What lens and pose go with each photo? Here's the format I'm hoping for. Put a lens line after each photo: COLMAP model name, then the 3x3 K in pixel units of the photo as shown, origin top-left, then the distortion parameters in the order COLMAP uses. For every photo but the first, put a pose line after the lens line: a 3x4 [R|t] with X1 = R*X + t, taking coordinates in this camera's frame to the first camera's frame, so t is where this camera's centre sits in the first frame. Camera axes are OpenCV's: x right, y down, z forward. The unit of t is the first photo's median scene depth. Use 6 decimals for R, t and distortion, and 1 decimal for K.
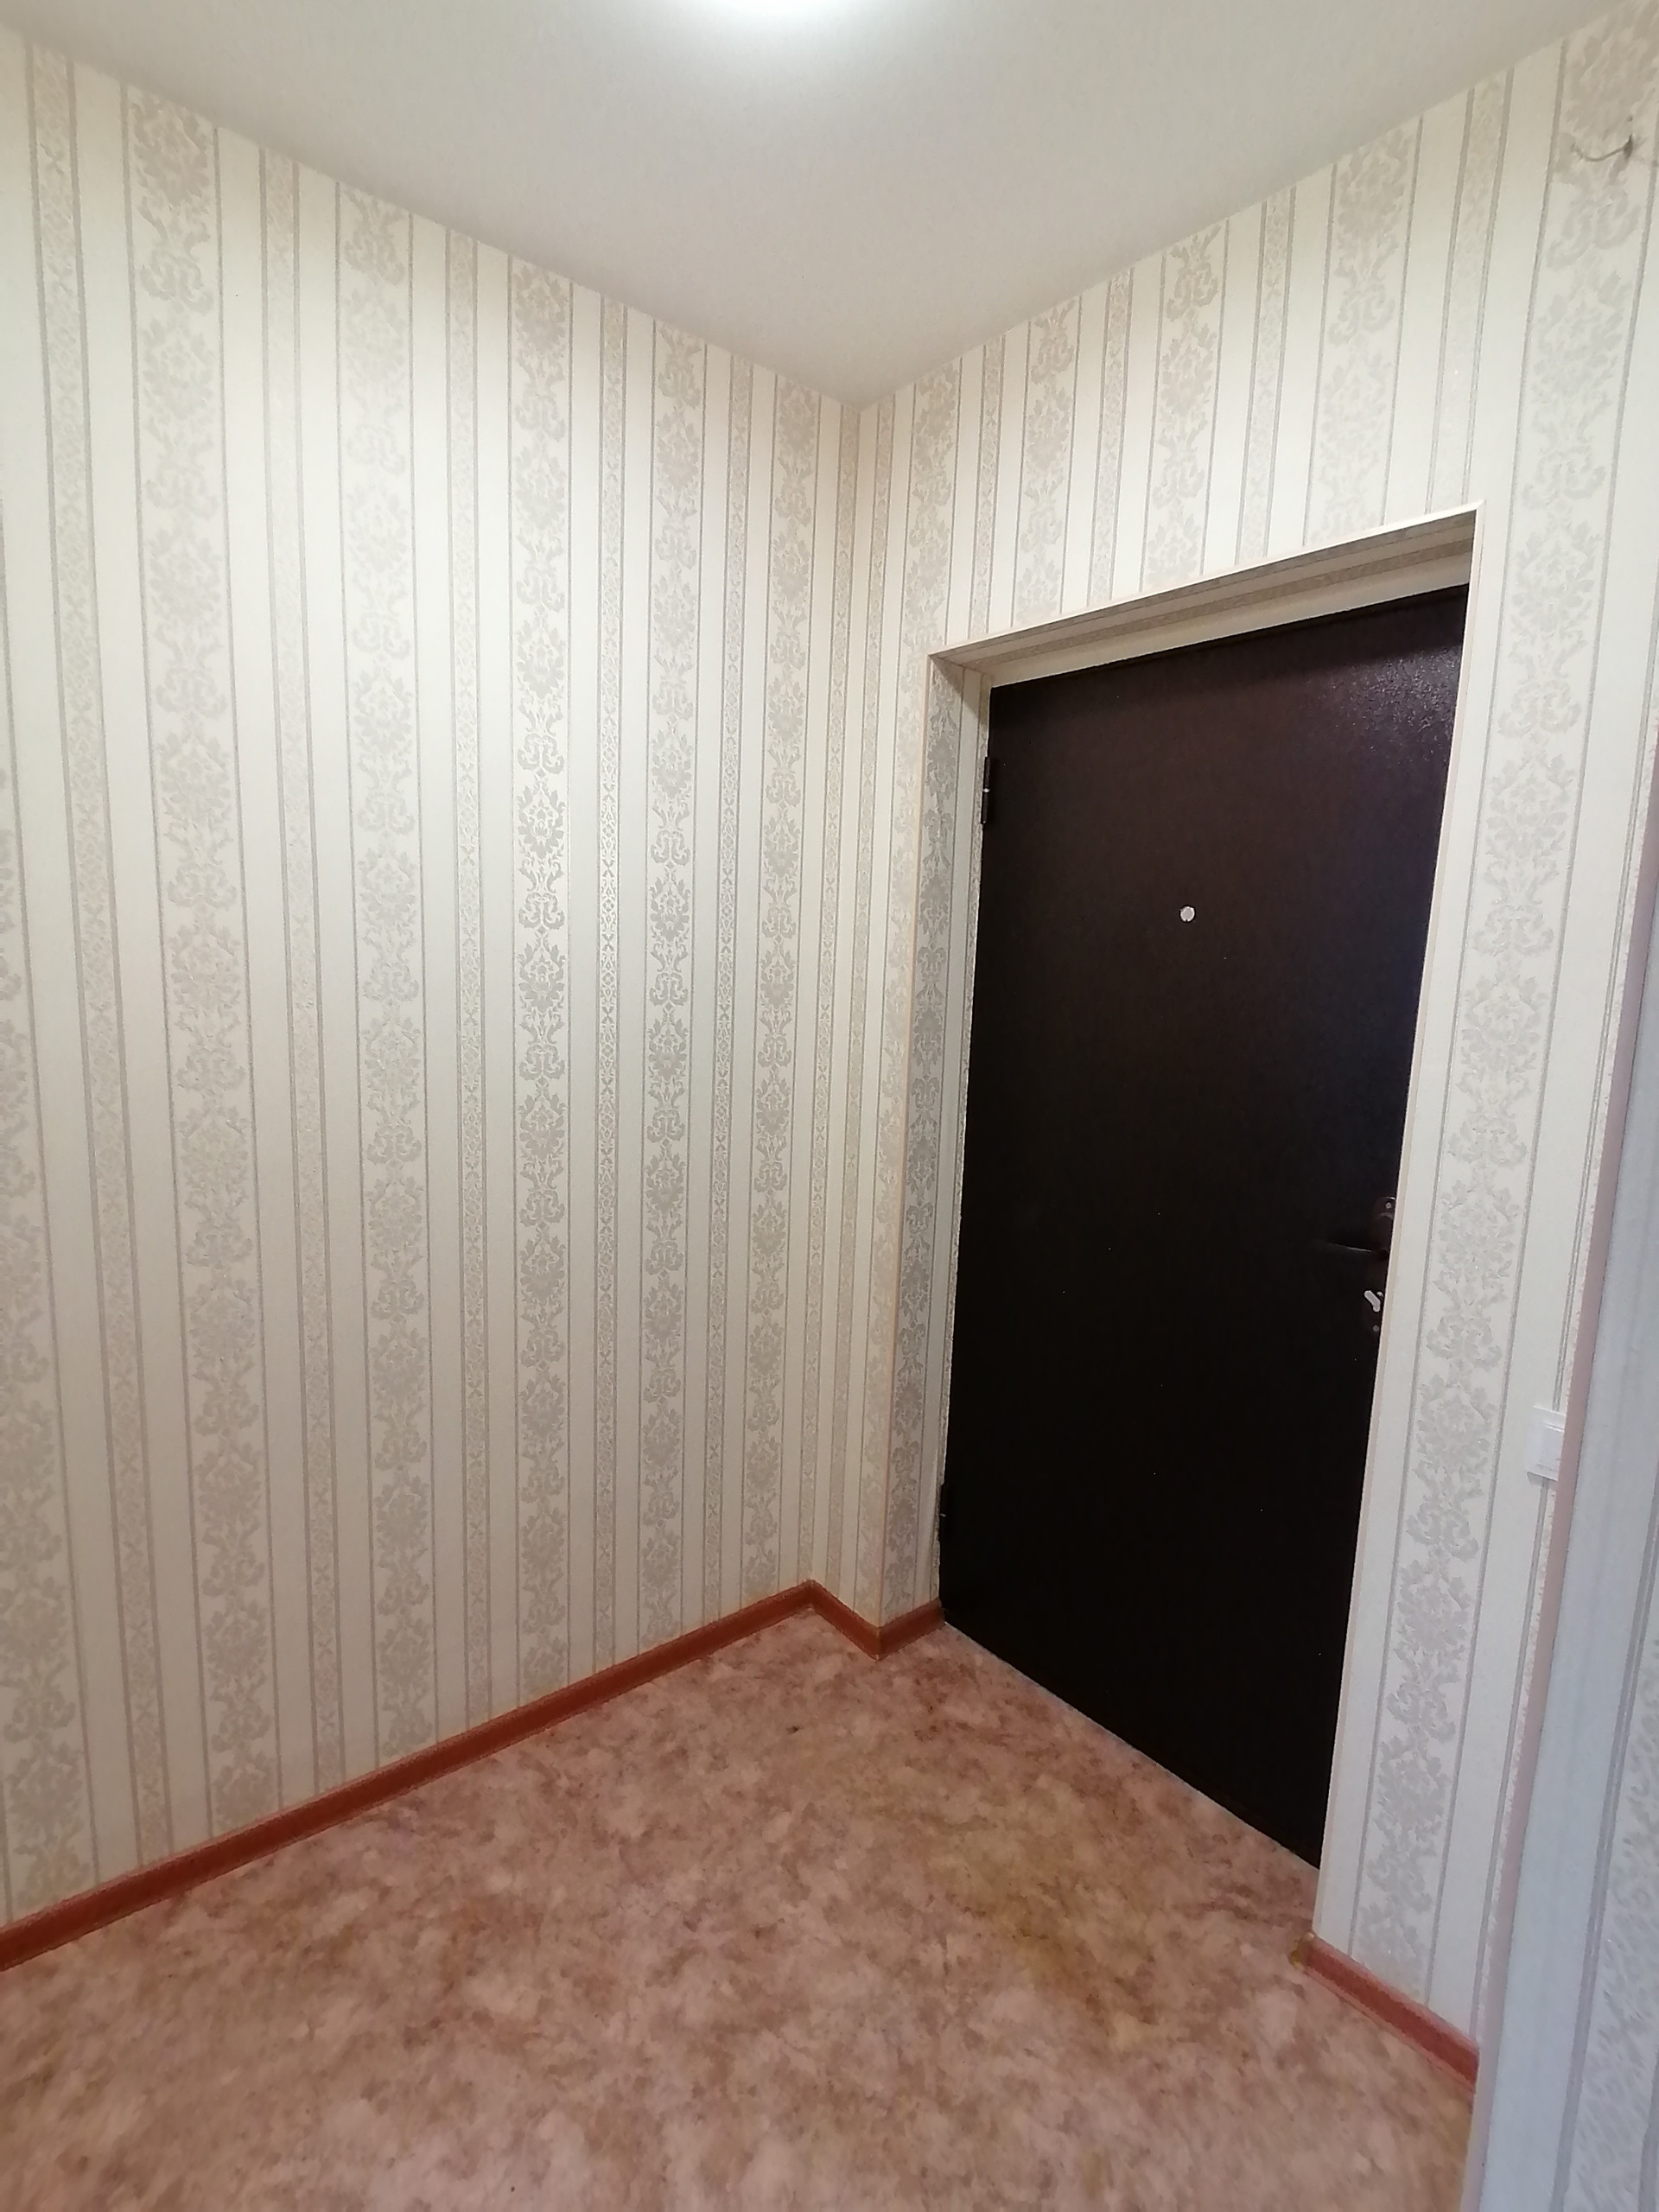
lens RADIAL K [[1092.2, 0, 807.6], [0, 1092.2, 1114.5], [0, 0, 1]] dist [0.040965, -0.038865]
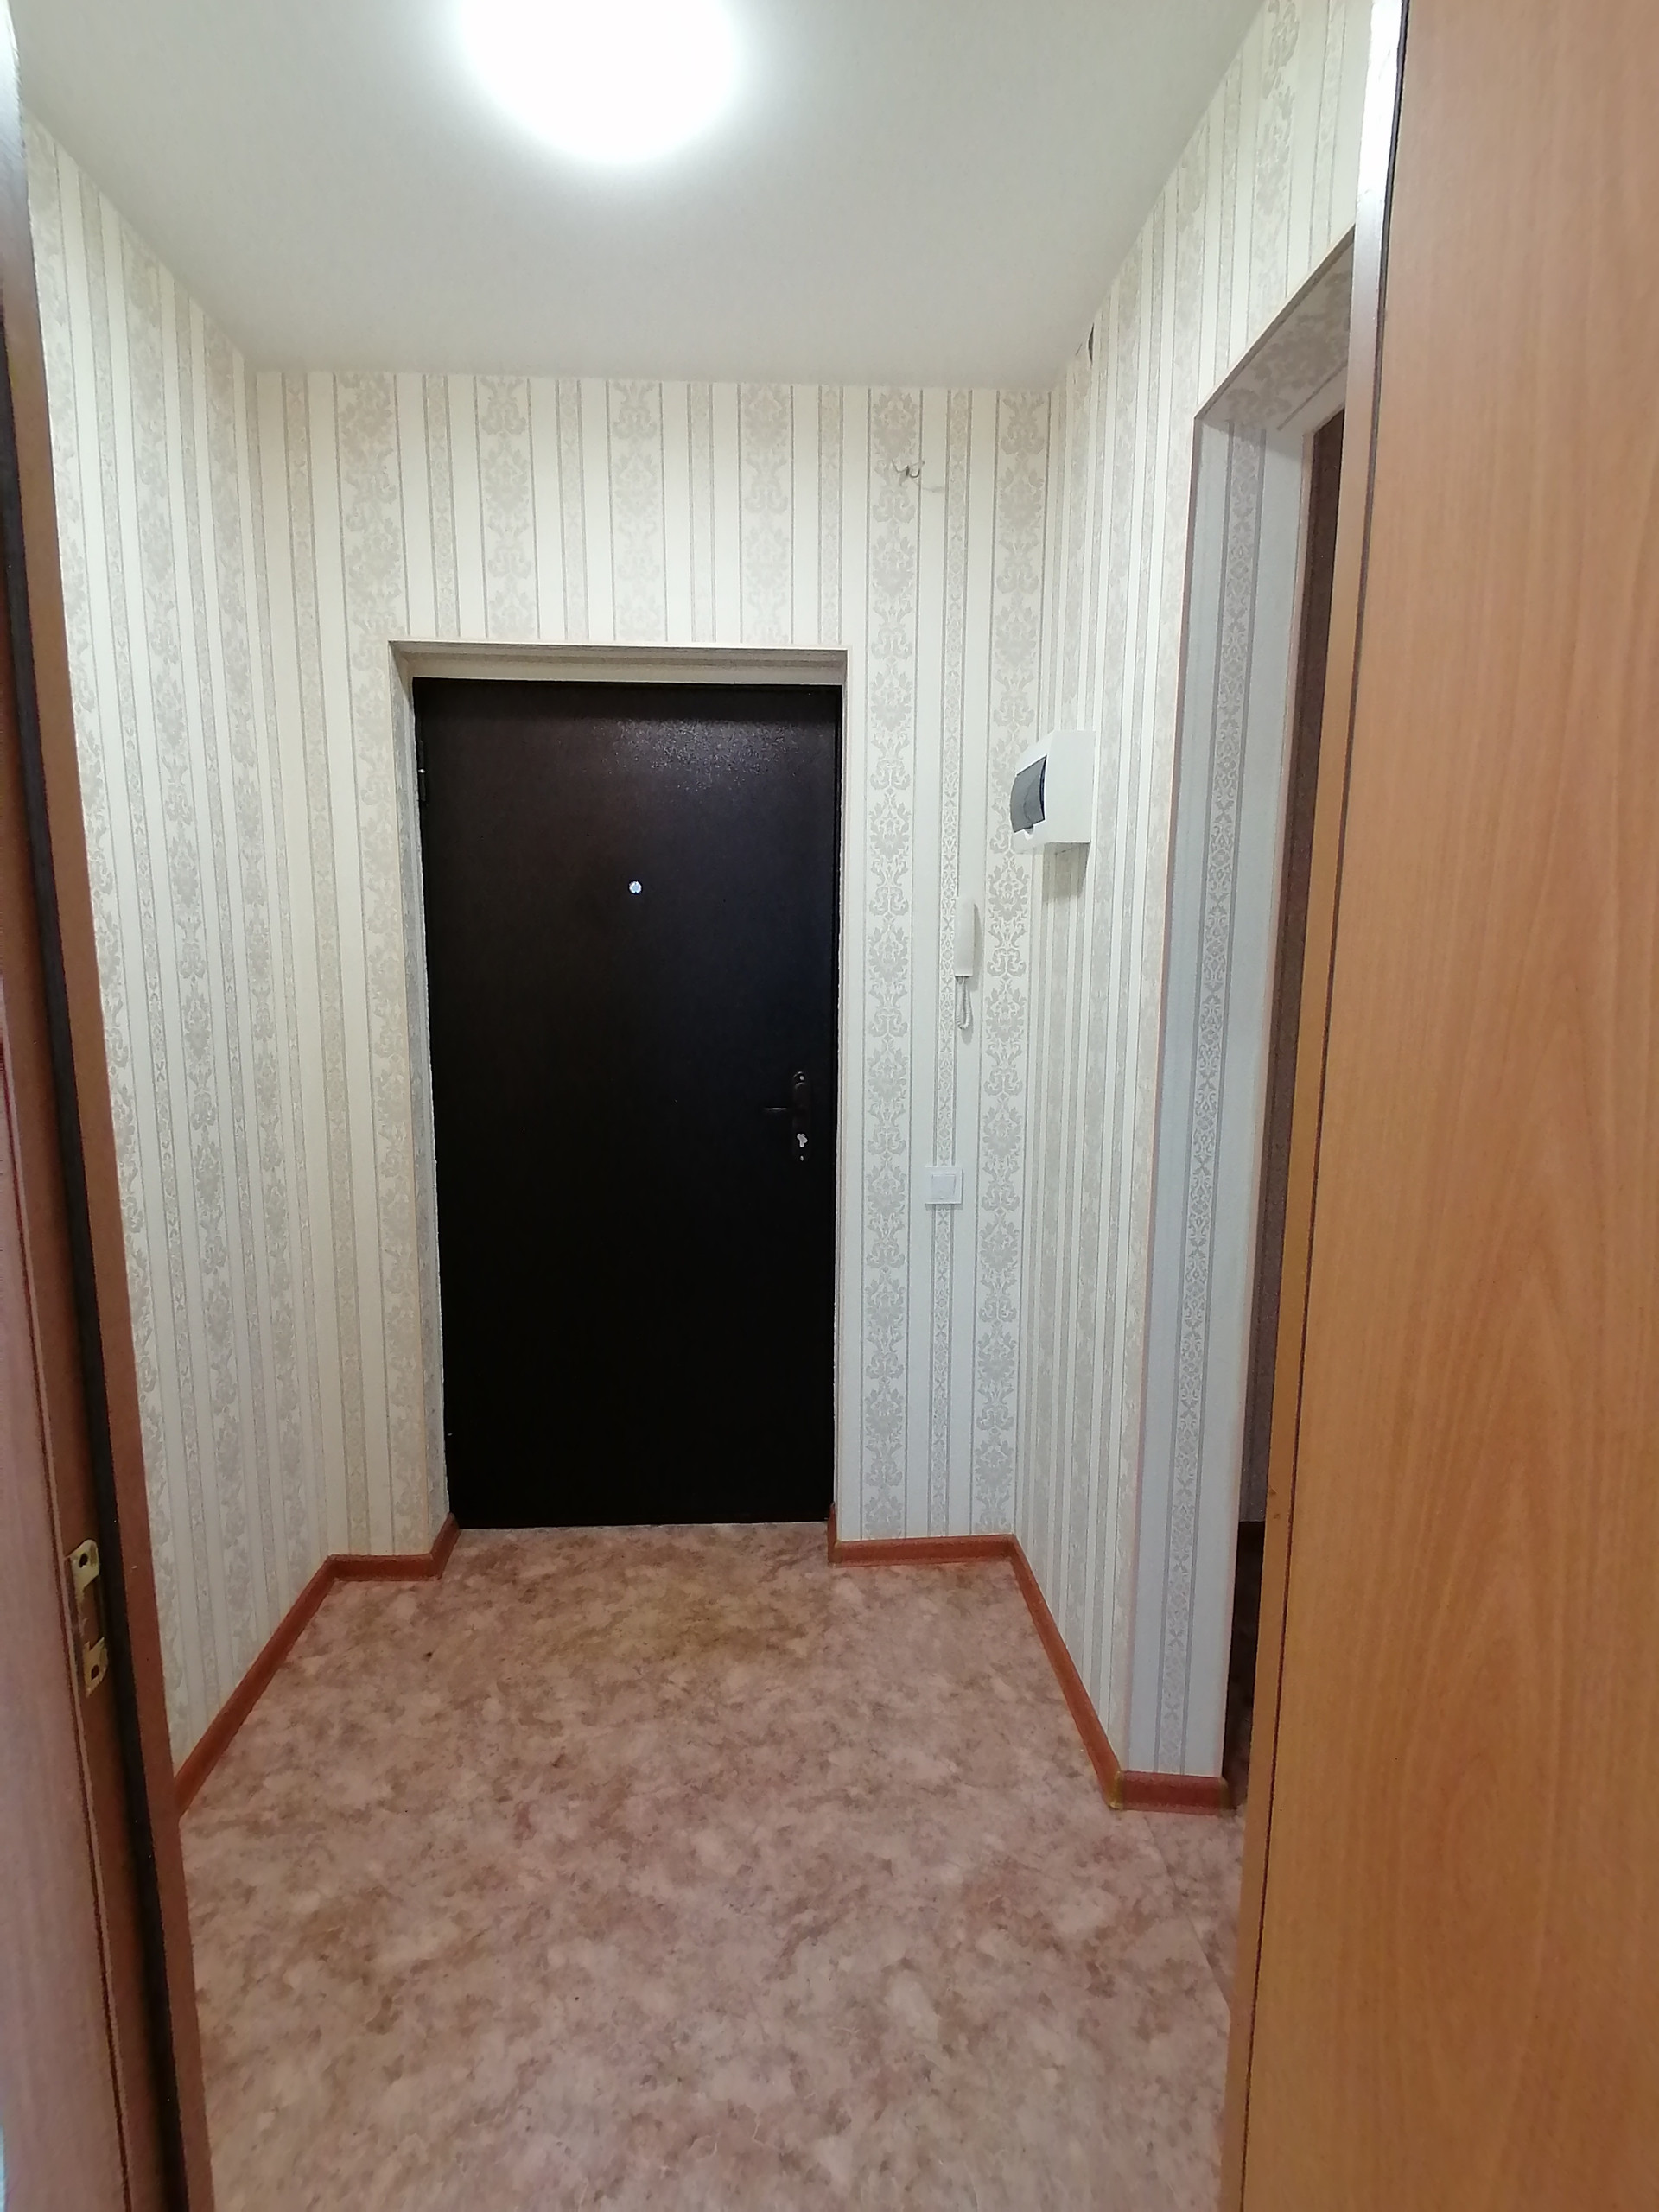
lens RADIAL K [[1092.2, 0, 807.6], [0, 1092.2, 1114.5], [0, 0, 1]] dist [0.040965, -0.038865]
pose [[0.596305, -0.150778, 0.788471, -0.676011], [0.129022, 0.987435, 0.091248, -0.007224], [-0.792321, 0.047319, 0.608266, 0.048844]]
